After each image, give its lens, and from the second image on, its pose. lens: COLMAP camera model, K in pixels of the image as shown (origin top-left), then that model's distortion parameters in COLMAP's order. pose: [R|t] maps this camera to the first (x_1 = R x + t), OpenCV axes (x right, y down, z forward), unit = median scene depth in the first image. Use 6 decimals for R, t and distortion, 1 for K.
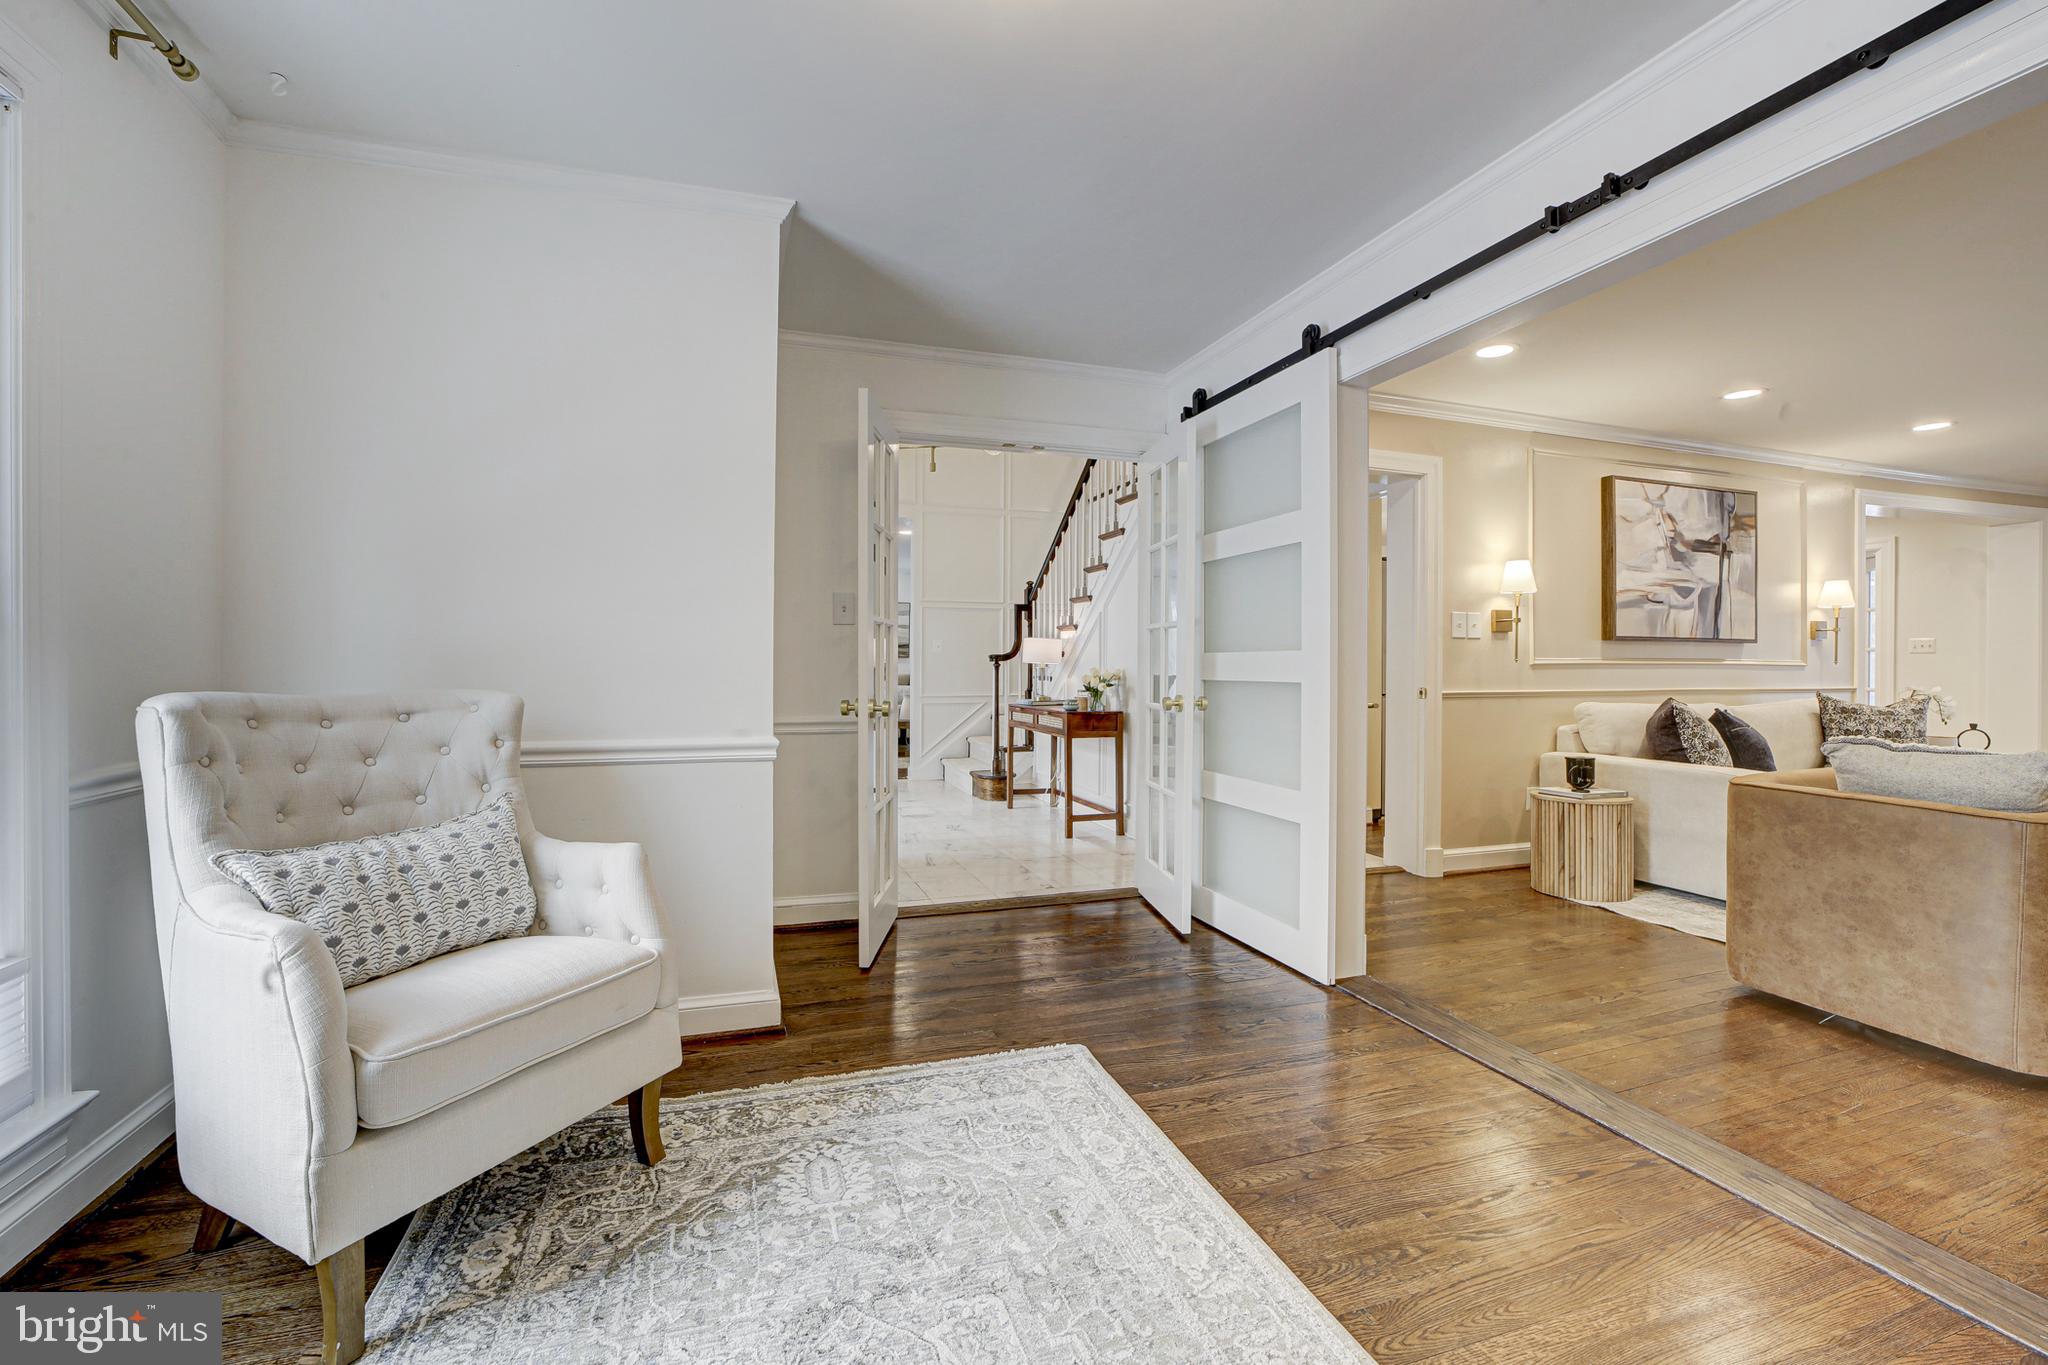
lens RADIAL K [[809.8, 0, 973.0], [0, 809.8, 672.7], [0, 0, 1]] dist [-0.032061, 0.004594]
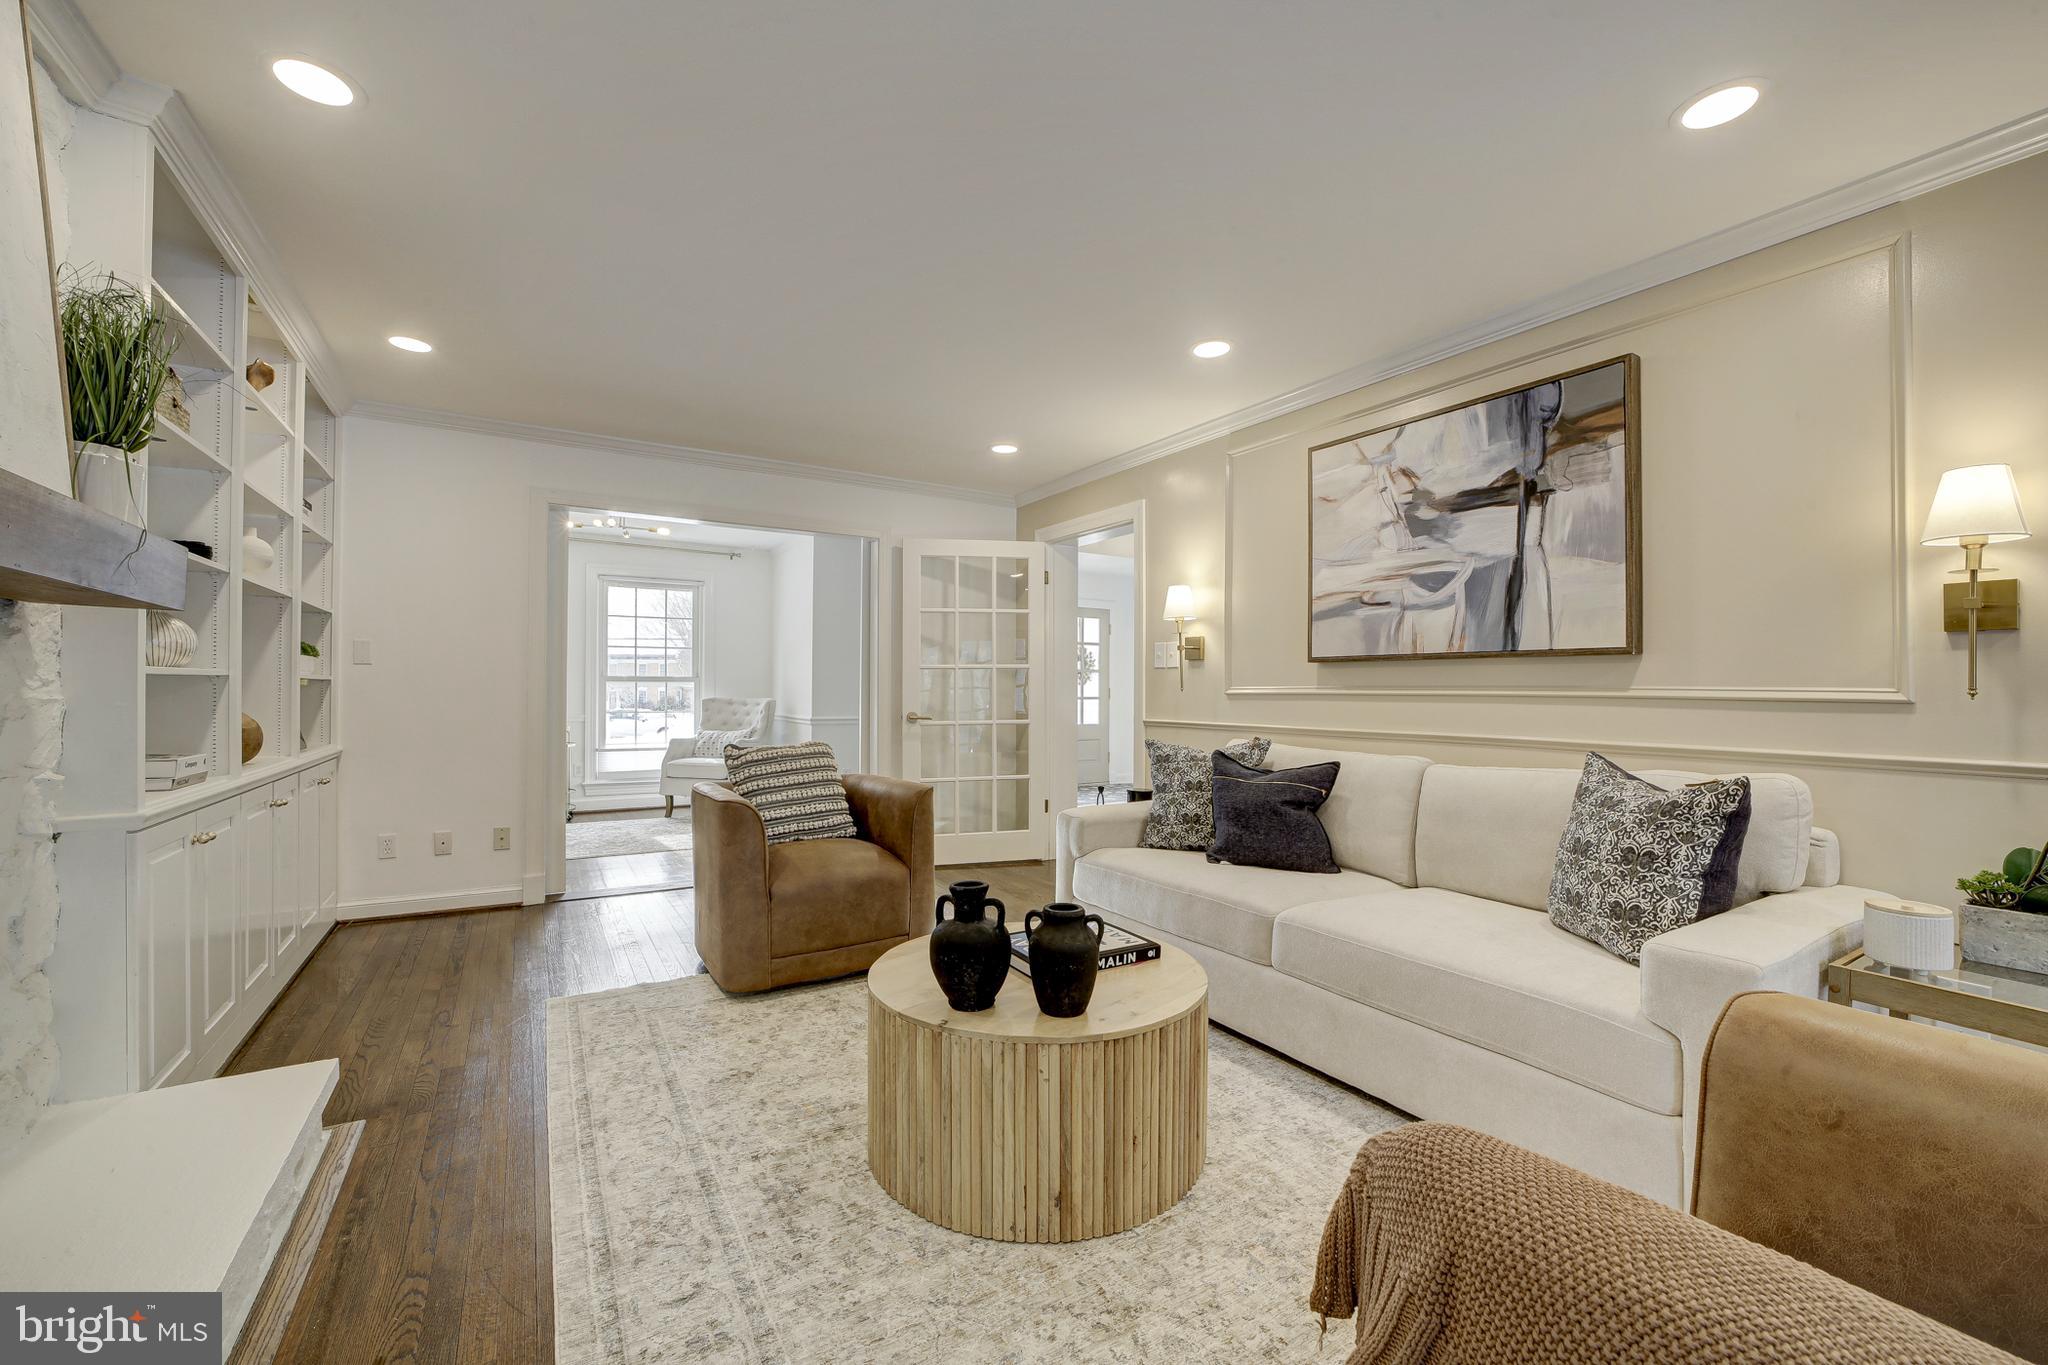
lens RADIAL K [[809.8, 0, 1033.7], [0, 809.8, 690.1], [0, 0, 1]] dist [-0.032061, 0.004594]
pose [[0.270888, -0.000517, -0.962611, 1.427691], [-0.014953, 0.999877, -0.004745, -0.007192], [0.962495, 0.015679, 0.270847, 0.517335]]
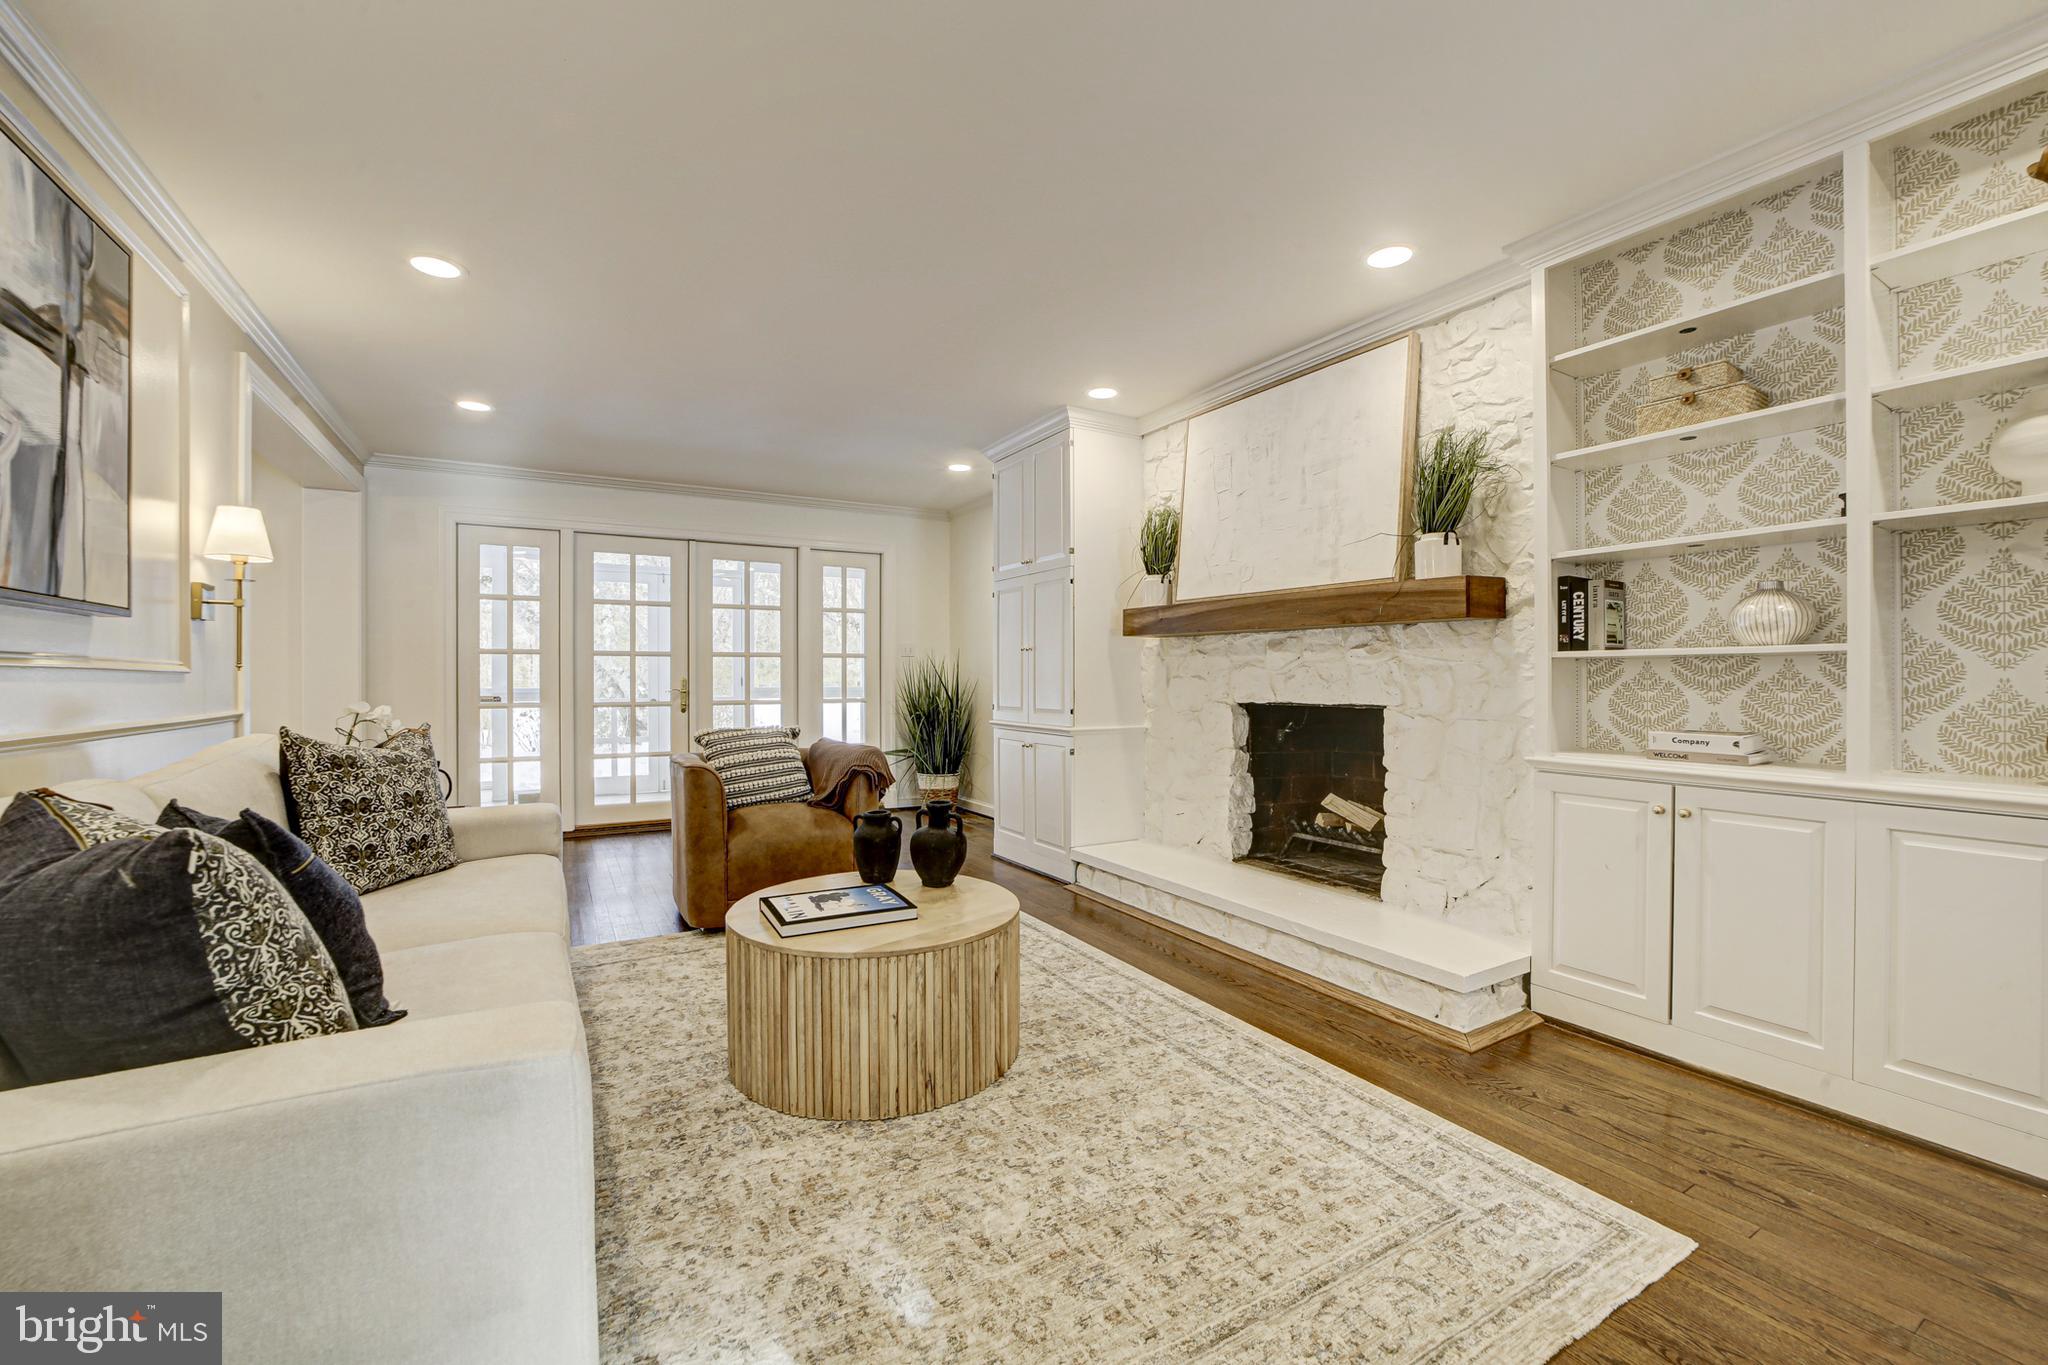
lens RADIAL K [[809.8, 0, 1036.3], [0, 809.8, 681.5], [0, 0, 1]] dist [-0.032061, 0.004594]
pose [[-0.272075, -0.010040, 0.962224, 0.489703], [0.009383, 0.999870, 0.013086, -0.005272], [-0.962230, 0.012589, -0.271945, 0.679421]]
